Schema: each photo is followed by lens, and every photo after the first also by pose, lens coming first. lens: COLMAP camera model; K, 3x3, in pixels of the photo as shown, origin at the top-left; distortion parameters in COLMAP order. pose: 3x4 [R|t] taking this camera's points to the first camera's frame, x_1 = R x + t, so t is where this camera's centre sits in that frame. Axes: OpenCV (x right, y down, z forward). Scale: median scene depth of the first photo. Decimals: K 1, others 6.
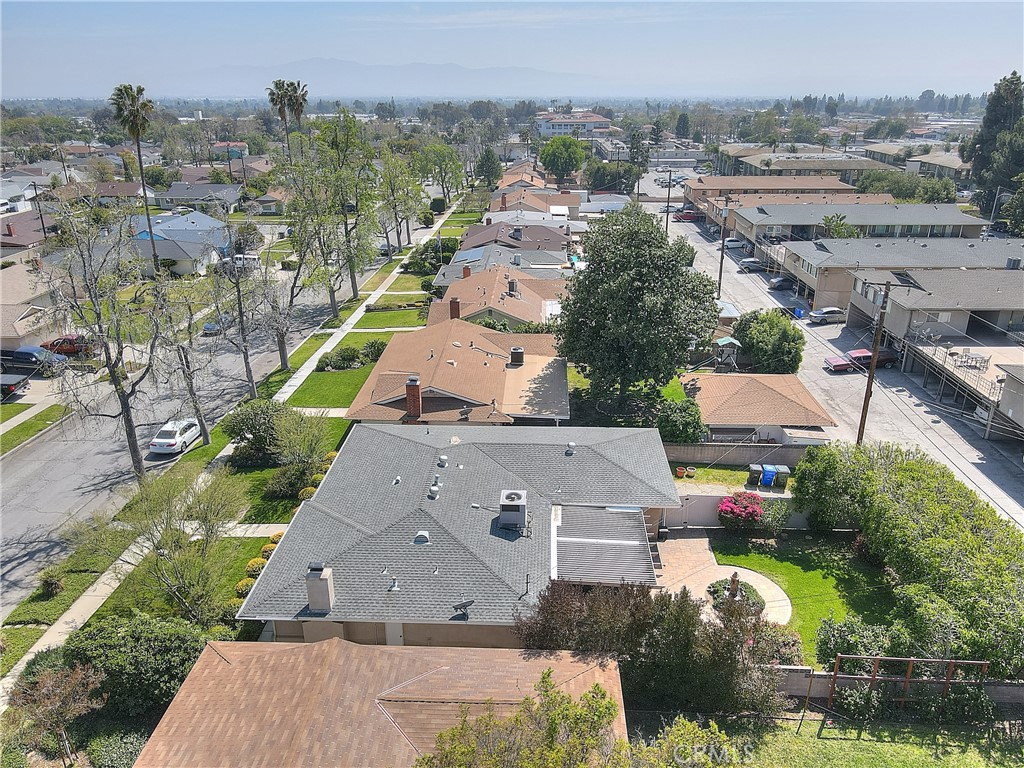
lens RADIAL K [[752.1, 0, 512.0], [0, 752.1, 384.0], [0, 0, 1]] dist [0.011650, 0.005674]
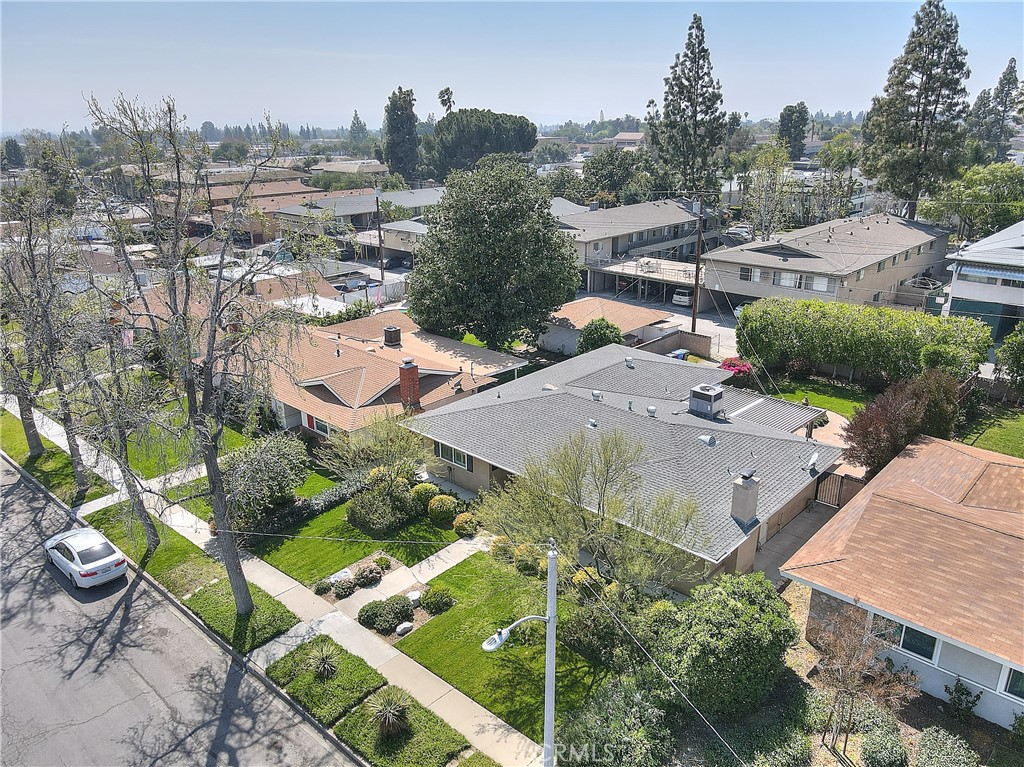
lens RADIAL K [[752.1, 0, 512.0], [0, 752.1, 383.5], [0, 0, 1]] dist [0.011650, 0.005674]
pose [[0.646514, -0.259124, 0.717548, -0.651223], [0.288361, 0.953776, 0.084616, -0.019716], [-0.706305, 0.152208, 0.691351, 0.312968]]
